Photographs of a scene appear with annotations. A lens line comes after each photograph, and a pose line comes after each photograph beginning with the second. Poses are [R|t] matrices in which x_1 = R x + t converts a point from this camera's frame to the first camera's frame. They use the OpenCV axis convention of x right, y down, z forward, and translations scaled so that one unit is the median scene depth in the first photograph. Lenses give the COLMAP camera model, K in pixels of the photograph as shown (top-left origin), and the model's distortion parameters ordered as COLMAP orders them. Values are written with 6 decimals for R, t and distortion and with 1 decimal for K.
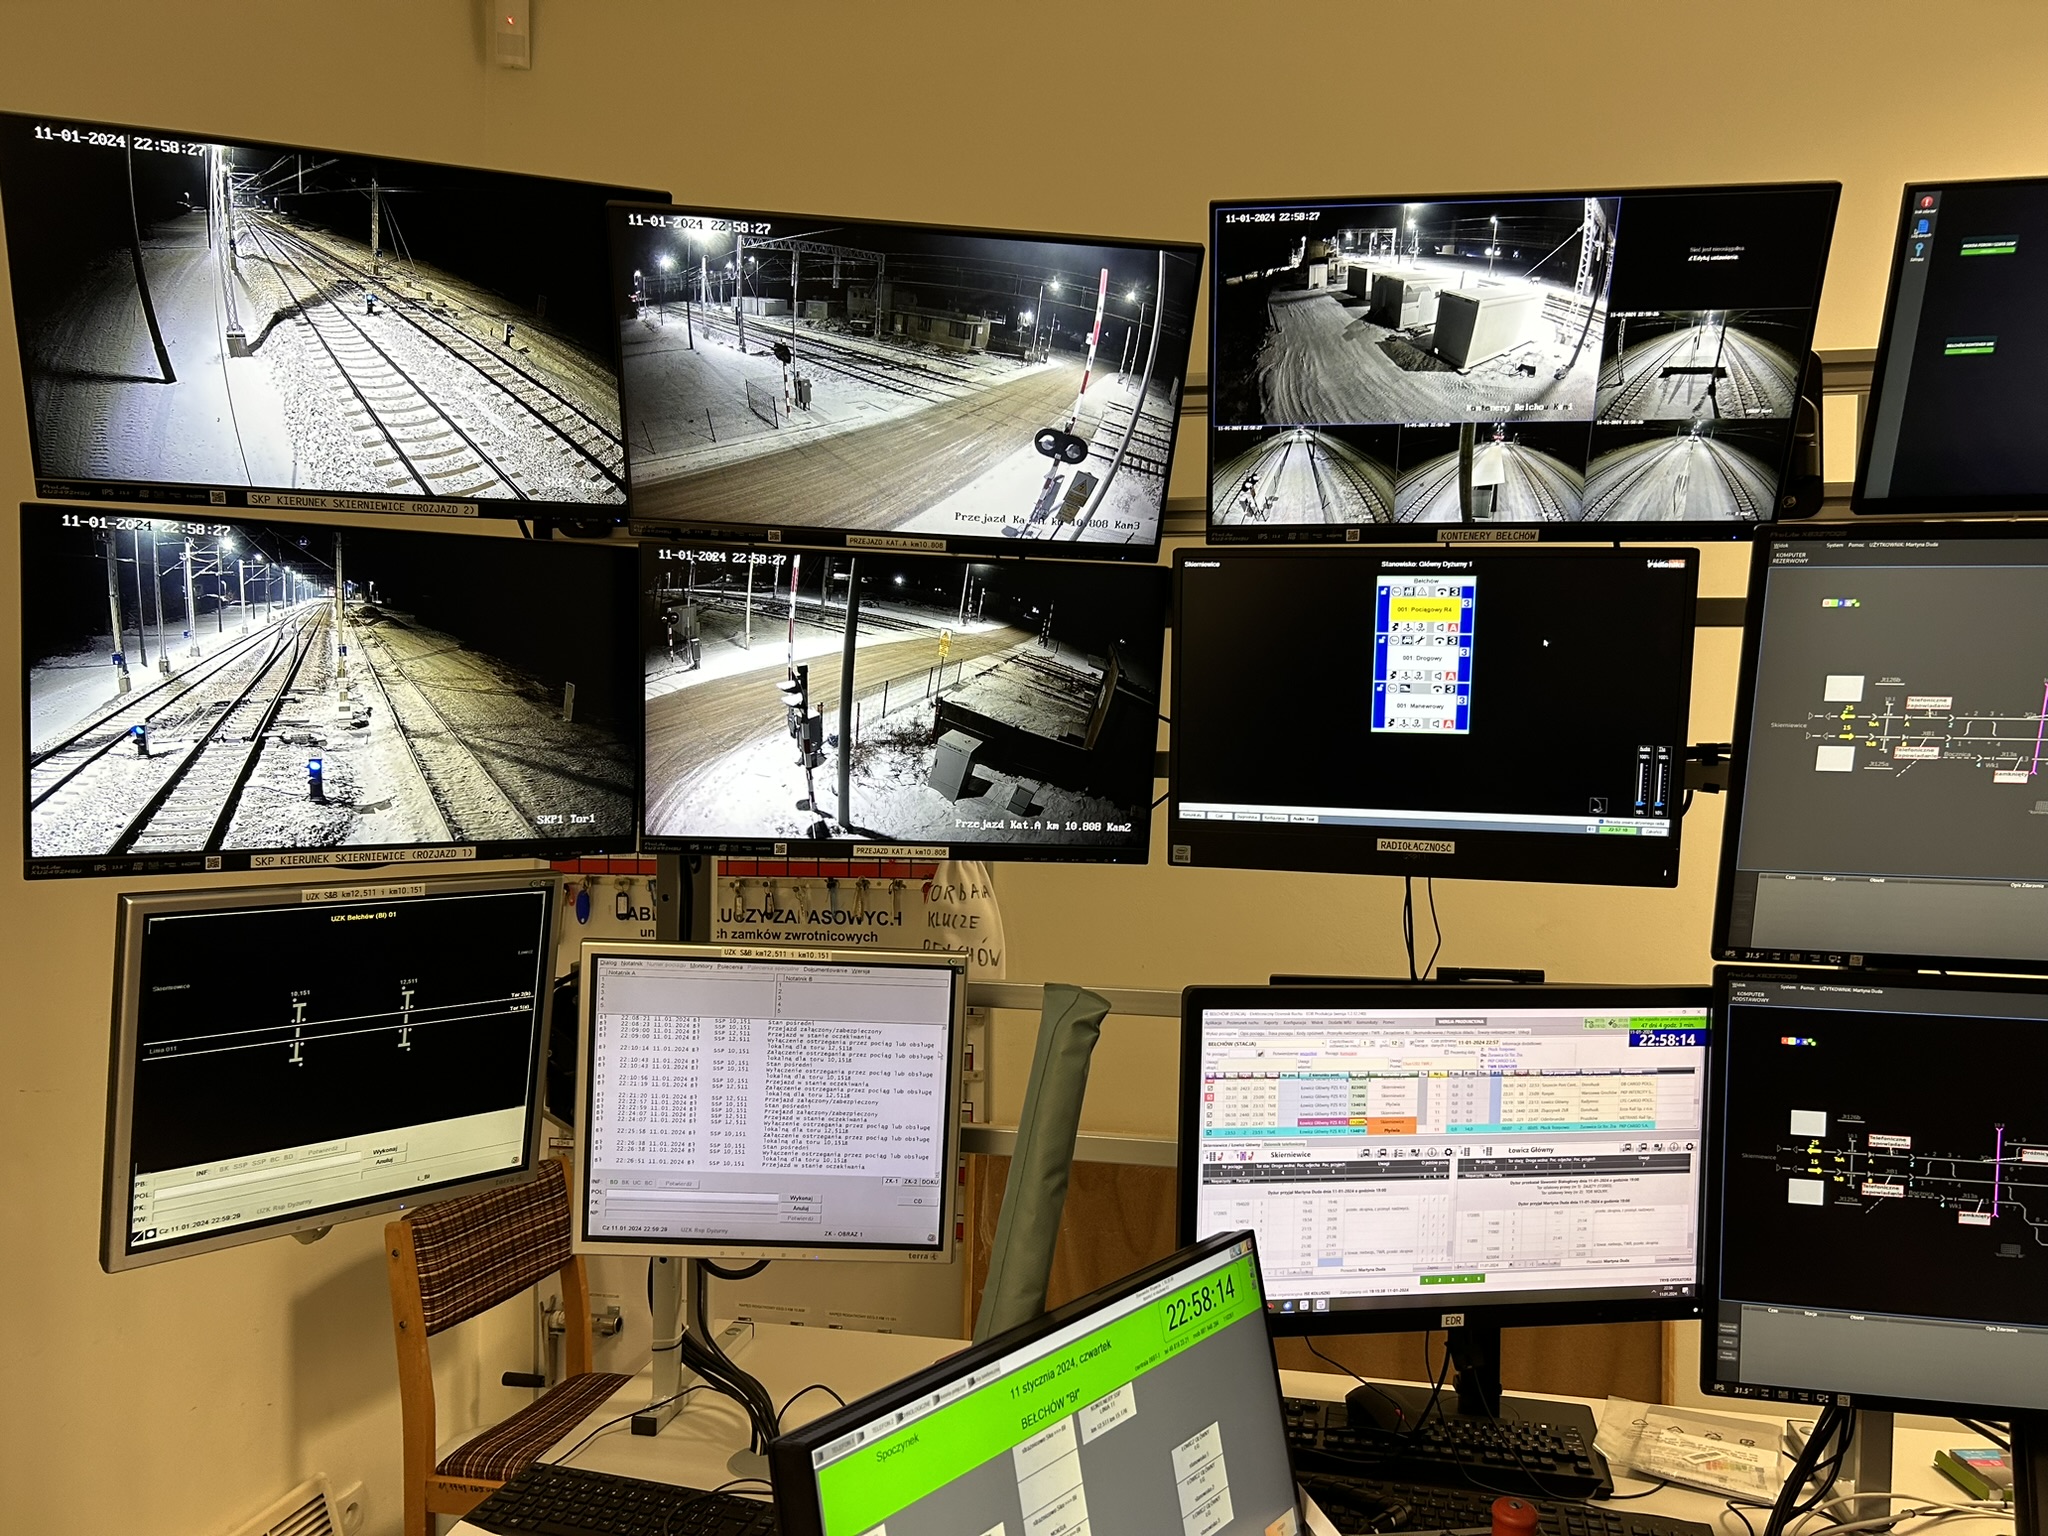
lens RADIAL K [[1593.5, 0, 934.7], [0, 1593.5, 778.4], [0, 0, 1]] dist [0.010962, -0.004334]
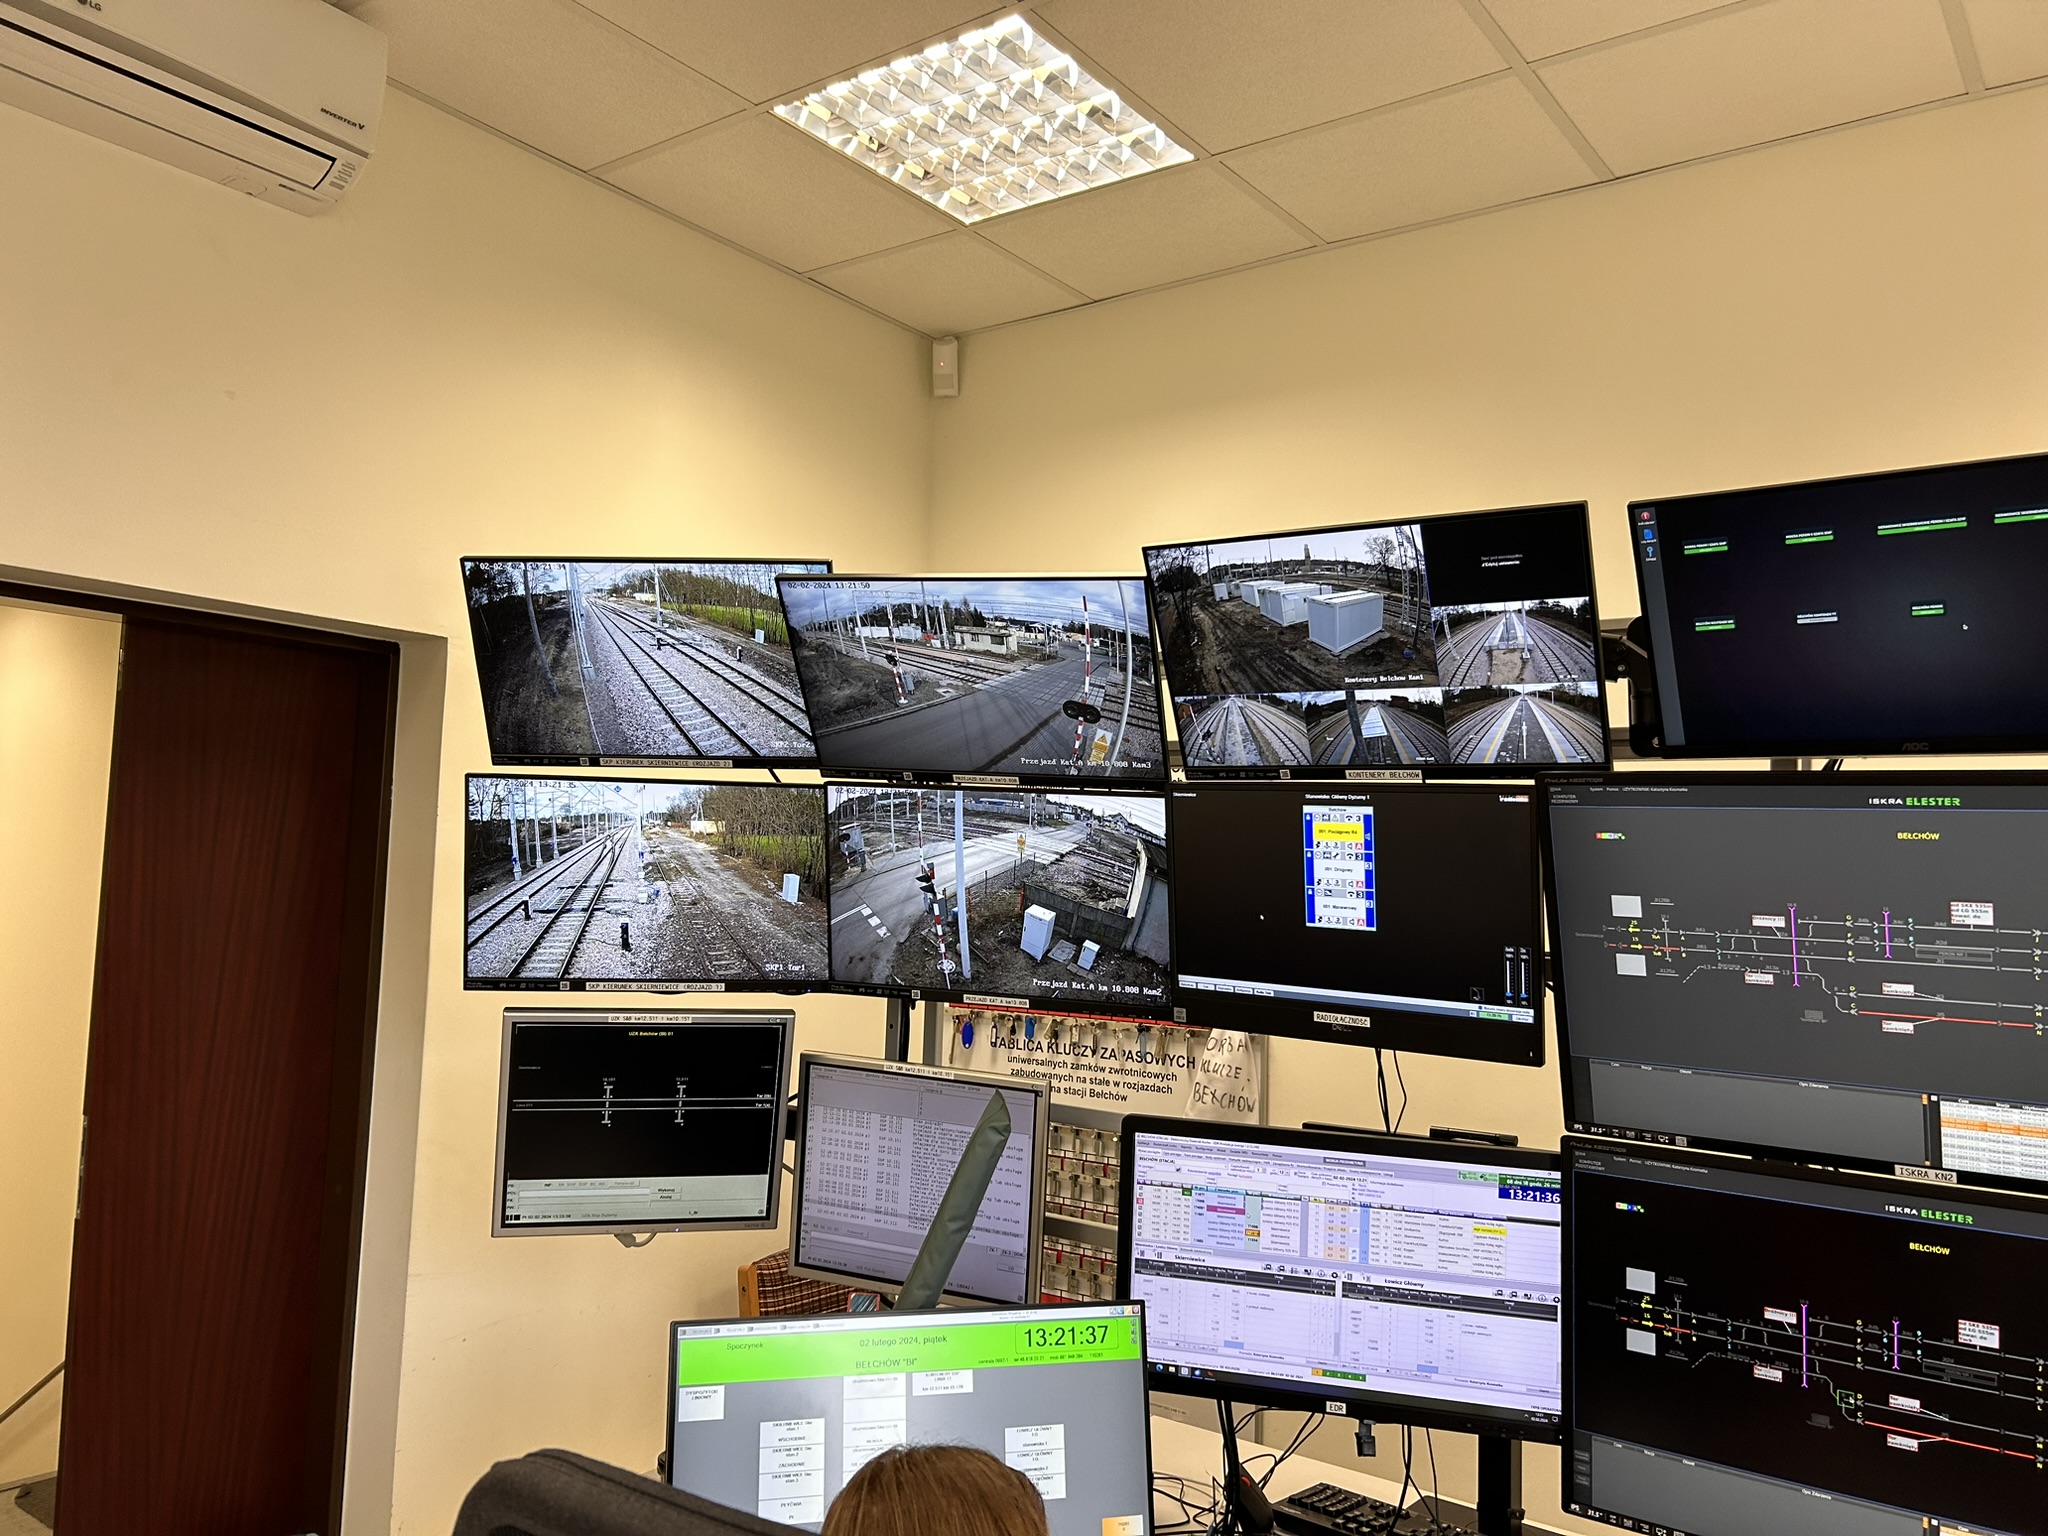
lens RADIAL K [[1589.9, 0, 1024.0], [0, 1589.9, 768.0], [0, 0, 1]] dist [0.030394, -0.016467]
pose [[0.908283, -0.007701, -0.418286, 0.619506], [-0.031622, 0.995707, -0.086997, -0.038476], [0.417160, 0.092245, 0.904140, -0.264673]]
